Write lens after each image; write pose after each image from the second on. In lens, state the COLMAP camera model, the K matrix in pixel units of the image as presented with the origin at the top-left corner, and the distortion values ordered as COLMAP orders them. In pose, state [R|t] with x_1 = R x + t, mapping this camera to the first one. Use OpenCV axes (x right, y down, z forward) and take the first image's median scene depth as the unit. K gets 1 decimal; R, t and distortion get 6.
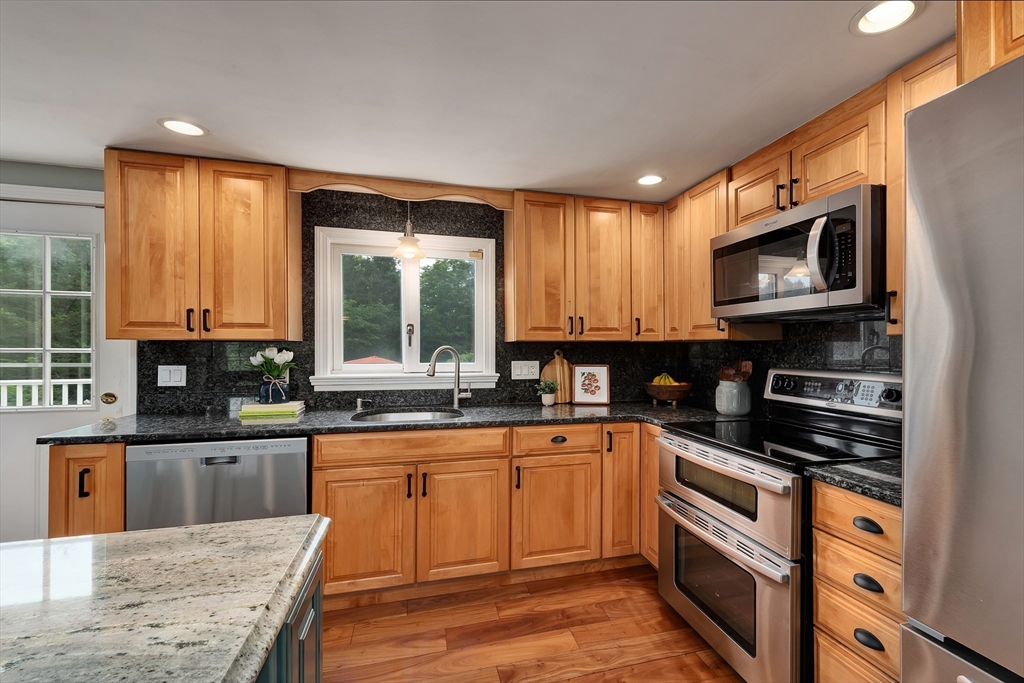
lens RADIAL K [[406.1, 0, 537.3], [0, 406.1, 353.7], [0, 0, 1]] dist [0.002107, -0.000206]
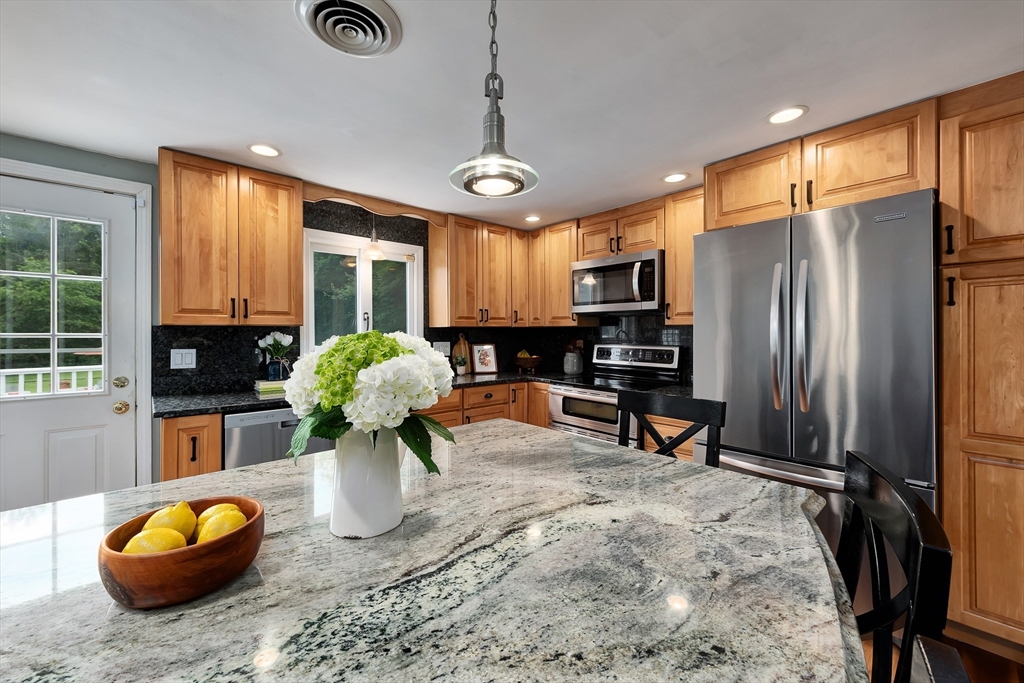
lens RADIAL K [[385.1, 0, 512.0], [0, 385.1, 341.5], [0, 0, 1]] dist [0.000122, -0.000063]
pose [[0.885139, -0.013828, 0.465121, -0.509858], [0.008792, 0.999877, 0.012995, 0.003084], [-0.465243, -0.007413, 0.885152, -0.243717]]
